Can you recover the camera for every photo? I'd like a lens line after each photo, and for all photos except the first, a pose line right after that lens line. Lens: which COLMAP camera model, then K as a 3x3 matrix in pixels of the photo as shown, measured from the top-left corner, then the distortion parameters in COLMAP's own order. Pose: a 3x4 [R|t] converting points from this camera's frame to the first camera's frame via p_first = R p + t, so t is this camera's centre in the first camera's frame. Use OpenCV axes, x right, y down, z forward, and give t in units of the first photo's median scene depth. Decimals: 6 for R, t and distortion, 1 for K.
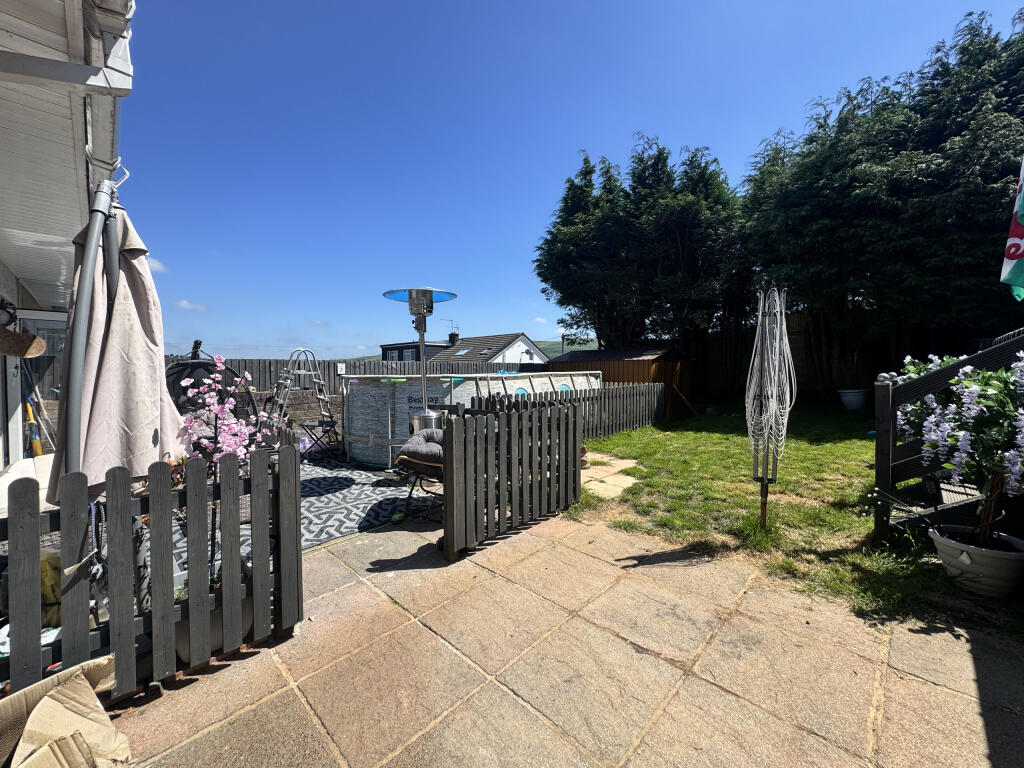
lens RADIAL K [[409.7, 0, 510.8], [0, 409.7, 384.2], [0, 0, 1]] dist [-0.004076, 0.000118]
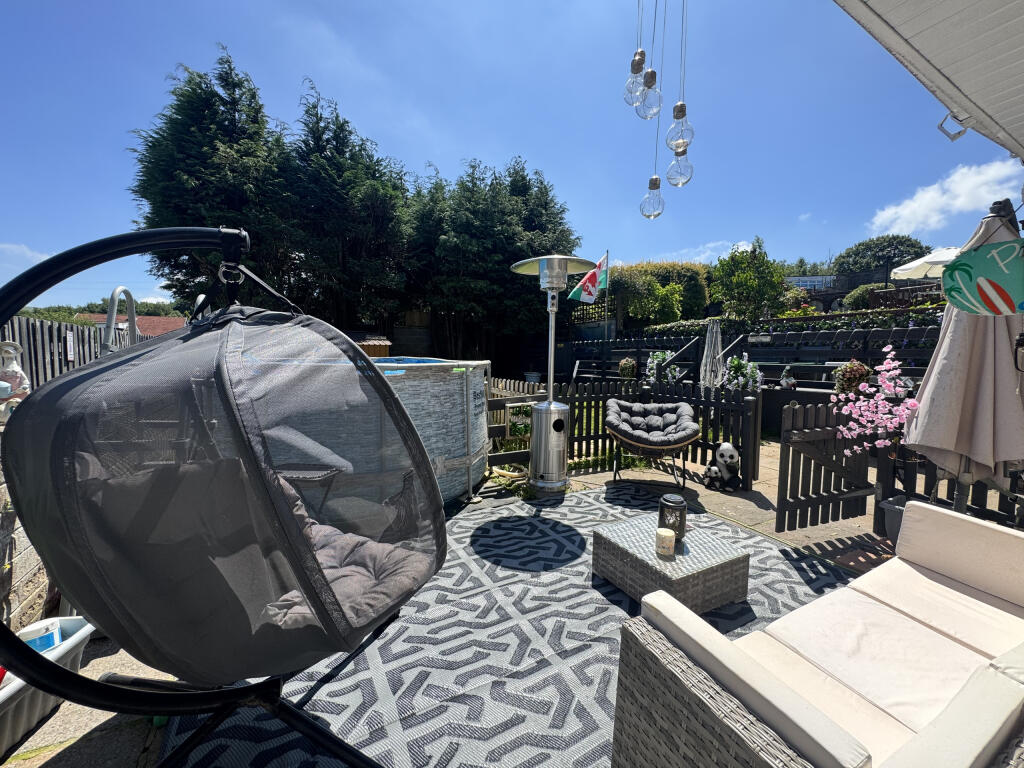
lens RADIAL K [[409.7, 0, 514.1], [0, 409.7, 384.1], [0, 0, 1]] dist [-0.004076, 0.000118]
pose [[0.292264, -0.063213, 0.954246, -1.081593], [0.029009, 0.997940, 0.057222, -0.025638], [-0.955898, 0.010958, 0.293496, 0.852772]]
